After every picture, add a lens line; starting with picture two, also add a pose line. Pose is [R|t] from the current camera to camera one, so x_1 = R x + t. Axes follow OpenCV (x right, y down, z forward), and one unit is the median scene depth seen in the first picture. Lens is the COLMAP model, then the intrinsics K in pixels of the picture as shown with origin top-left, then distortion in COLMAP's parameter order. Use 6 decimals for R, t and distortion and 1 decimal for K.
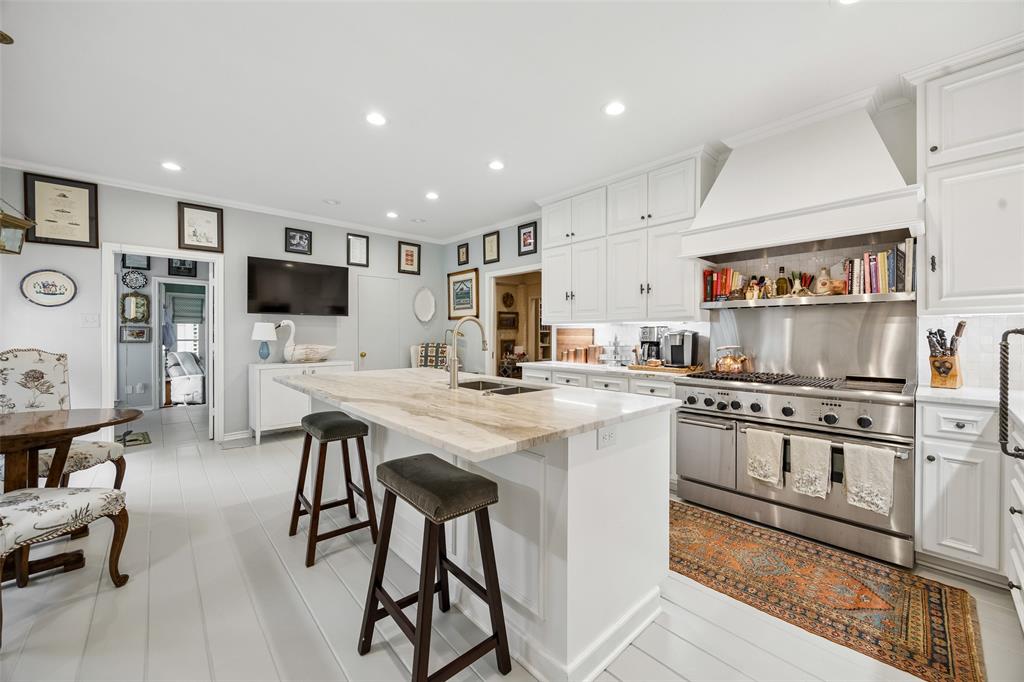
lens RADIAL K [[396.9, 0, 516.1], [0, 396.9, 336.0], [0, 0, 1]] dist [-0.002819, -0.000393]
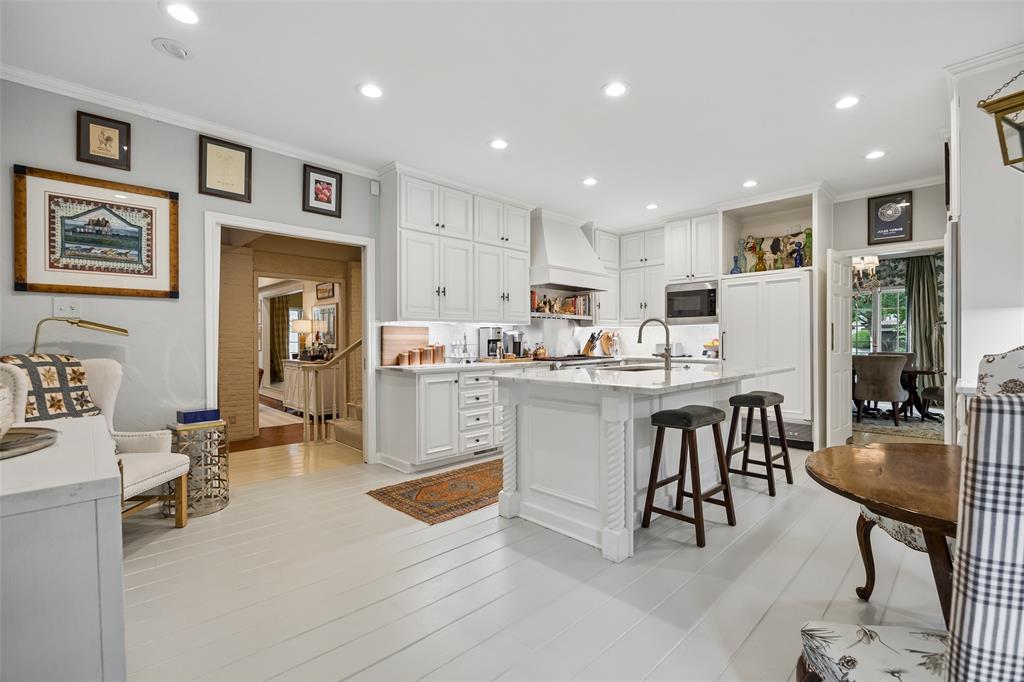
lens RADIAL K [[460.2, 0, 514.7], [0, 460.2, 341.6], [0, 0, 1]] dist [-0.016409, -0.000229]
pose [[-0.041844, -0.011528, 0.999058, -0.685998], [0.001940, 0.999931, 0.011619, 0.002753], [-0.999122, 0.002424, -0.041818, 0.630114]]
